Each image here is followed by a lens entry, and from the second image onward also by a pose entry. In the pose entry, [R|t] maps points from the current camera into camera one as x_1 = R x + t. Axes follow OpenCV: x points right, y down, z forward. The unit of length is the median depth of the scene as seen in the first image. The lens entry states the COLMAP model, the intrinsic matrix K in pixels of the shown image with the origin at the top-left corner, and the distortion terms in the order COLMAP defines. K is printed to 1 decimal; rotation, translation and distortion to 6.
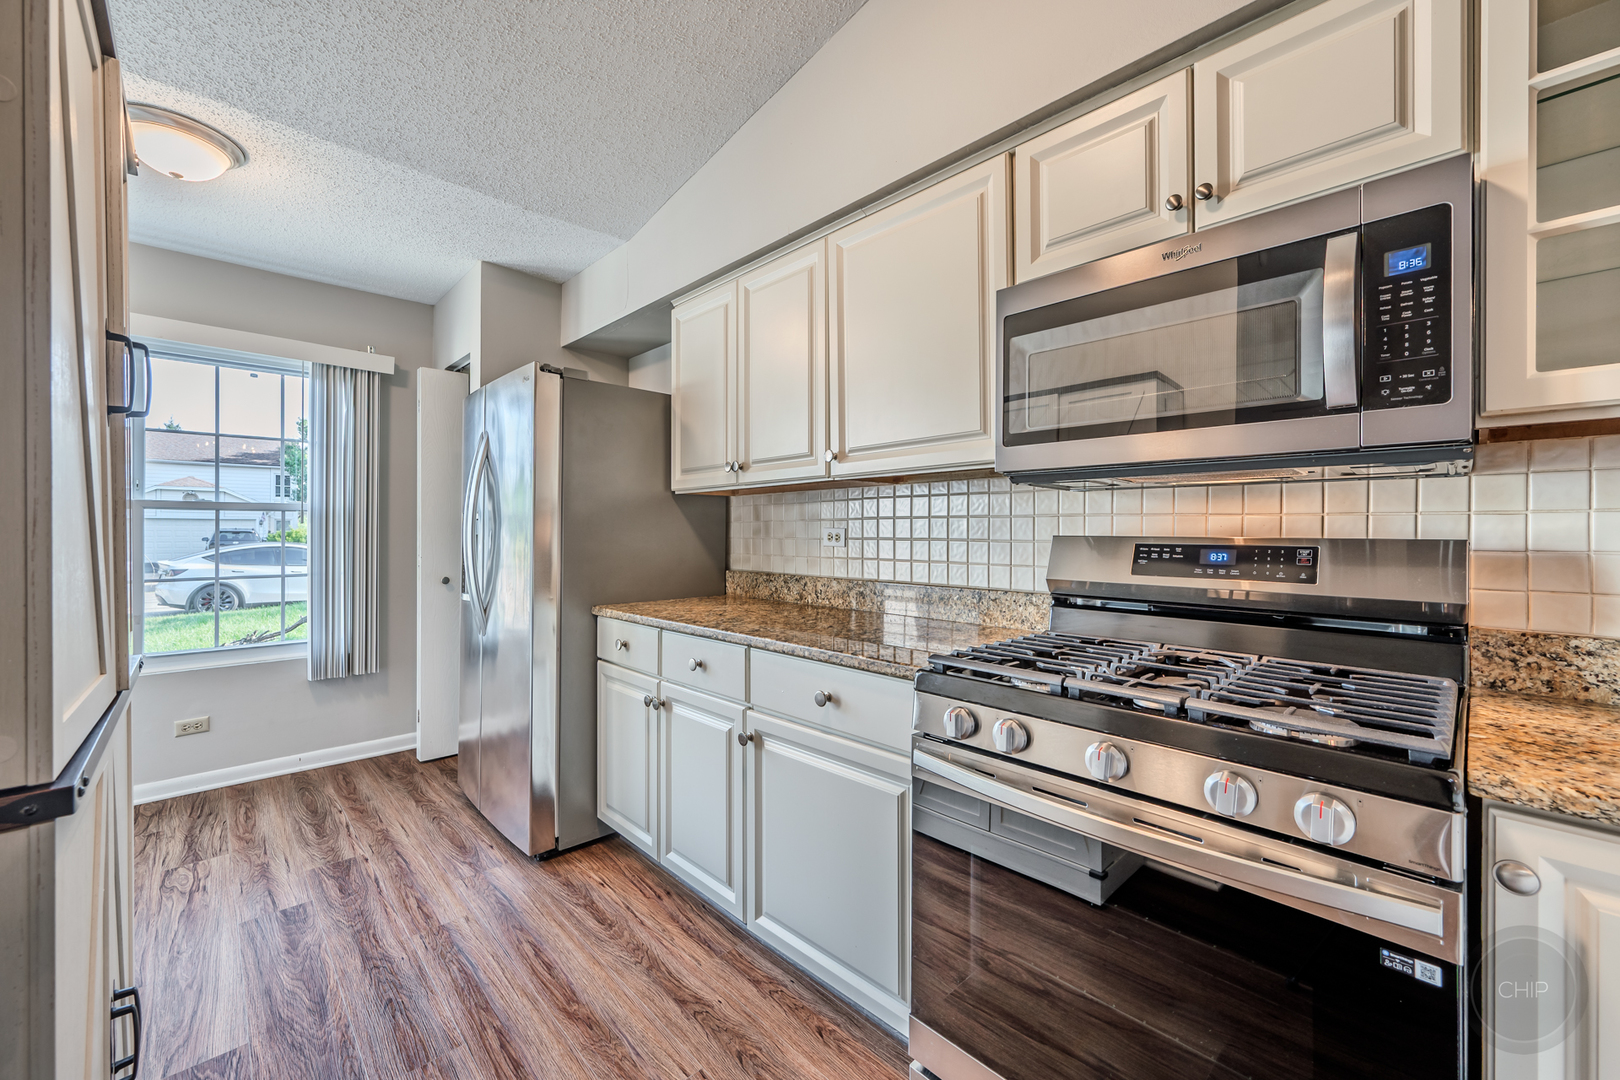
lens RADIAL K [[645.6, 0, 803.7], [0, 645.6, 531.9], [0, 0, 1]] dist [-0.002497, 0.000091]
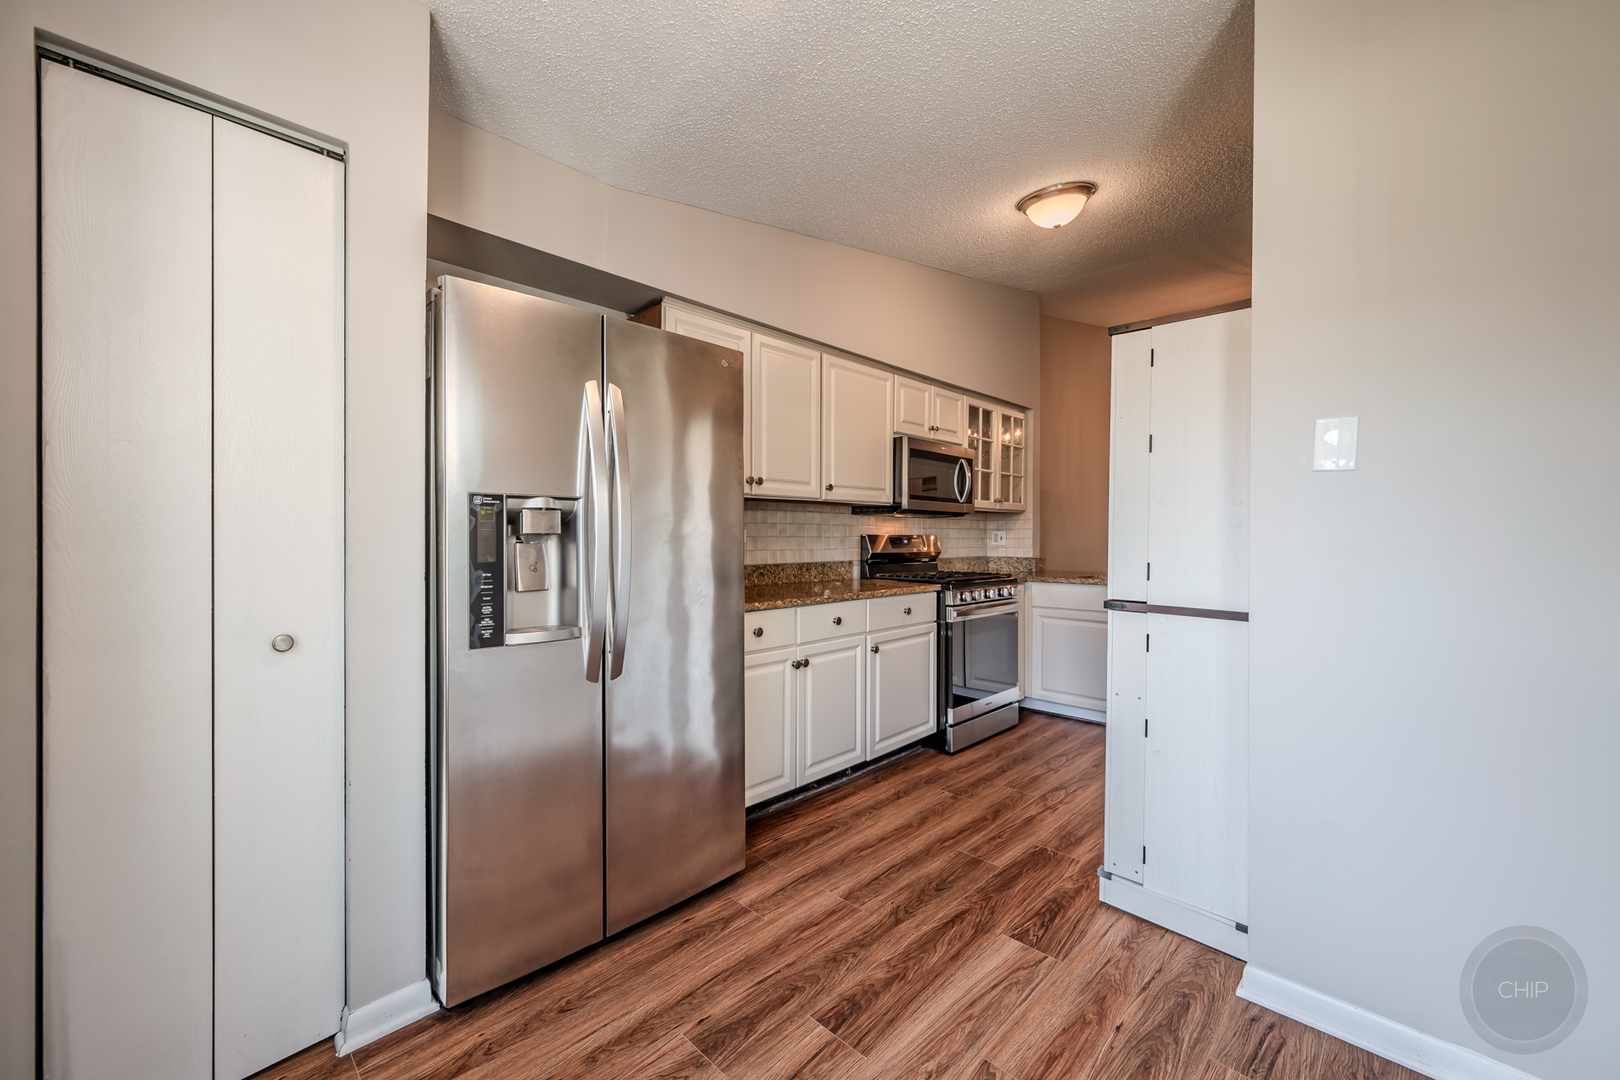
lens RADIAL K [[645.6, 0, 810.2], [0, 645.6, 540.0], [0, 0, 1]] dist [-0.002497, 0.000091]
pose [[-0.046470, -0.008133, 0.998887, -1.754172], [-0.000557, 0.999967, 0.008116, 0.004605], [-0.998920, -0.000179, -0.046473, 1.194184]]
